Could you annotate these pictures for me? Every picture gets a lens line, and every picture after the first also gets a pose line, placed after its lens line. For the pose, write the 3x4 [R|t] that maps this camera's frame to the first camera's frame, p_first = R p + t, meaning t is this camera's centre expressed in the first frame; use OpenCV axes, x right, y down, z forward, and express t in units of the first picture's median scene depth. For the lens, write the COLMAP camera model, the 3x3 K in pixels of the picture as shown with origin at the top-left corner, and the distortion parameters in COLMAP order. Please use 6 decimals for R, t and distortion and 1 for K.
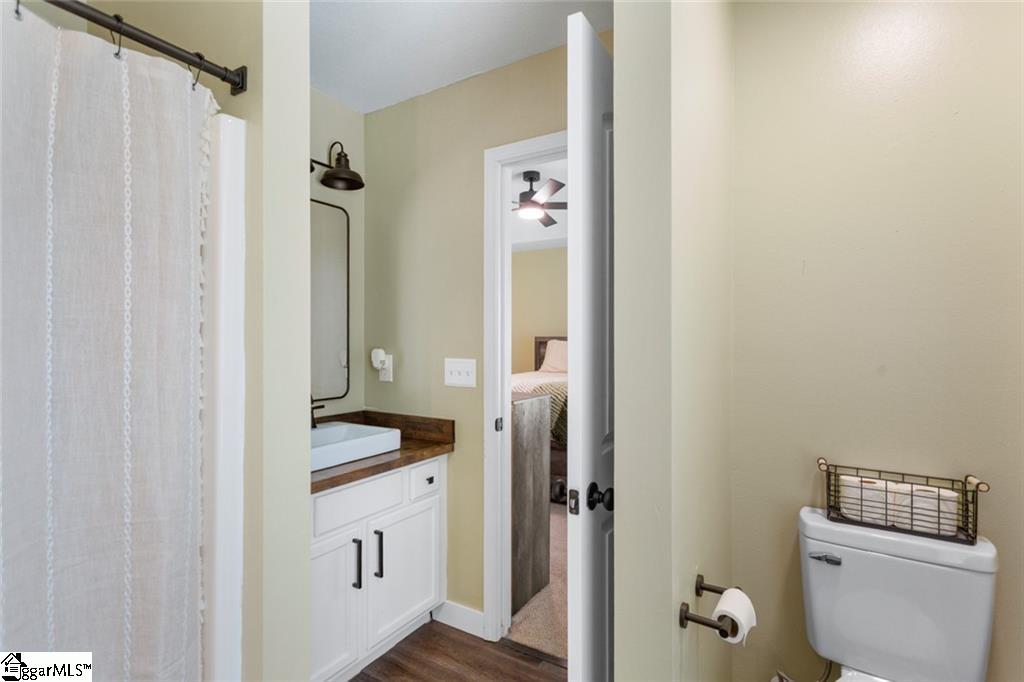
lens RADIAL K [[487.1, 0, 512.2], [0, 487.1, 318.7], [0, 0, 1]] dist [0.002691, 0.000276]
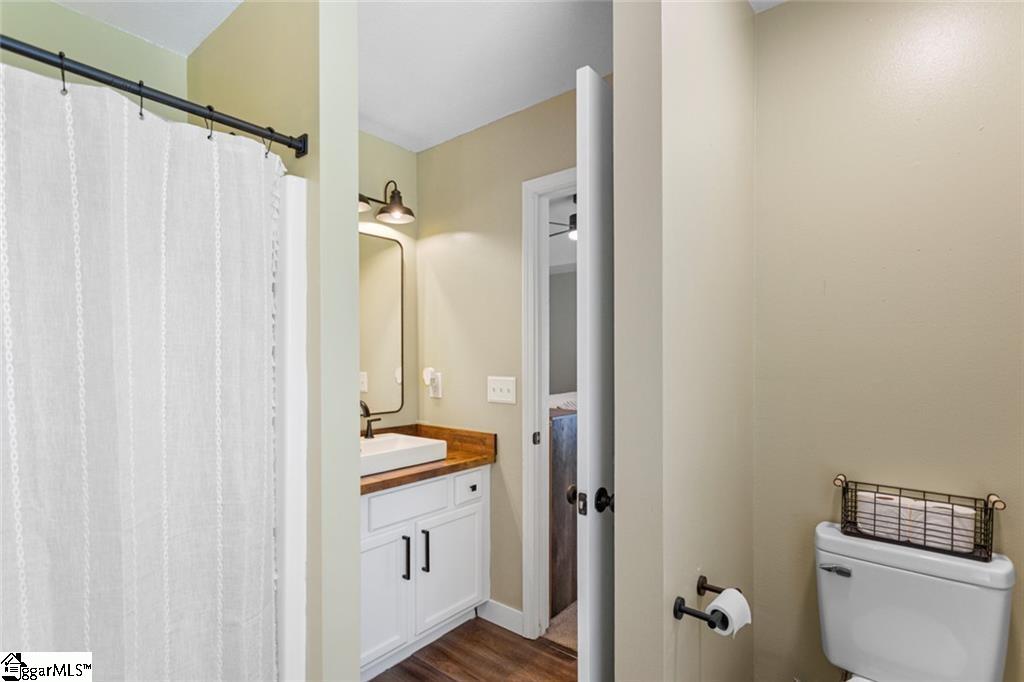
lens RADIAL K [[487.7, 0, 512.0], [0, 487.7, 335.8], [0, 0, 1]] dist [0.000909, 0.001276]
pose [[0.991581, -0.009225, -0.129161, 0.103560], [0.008789, 0.999954, -0.003949, -0.007410], [0.129191, 0.002780, 0.991616, -0.124199]]
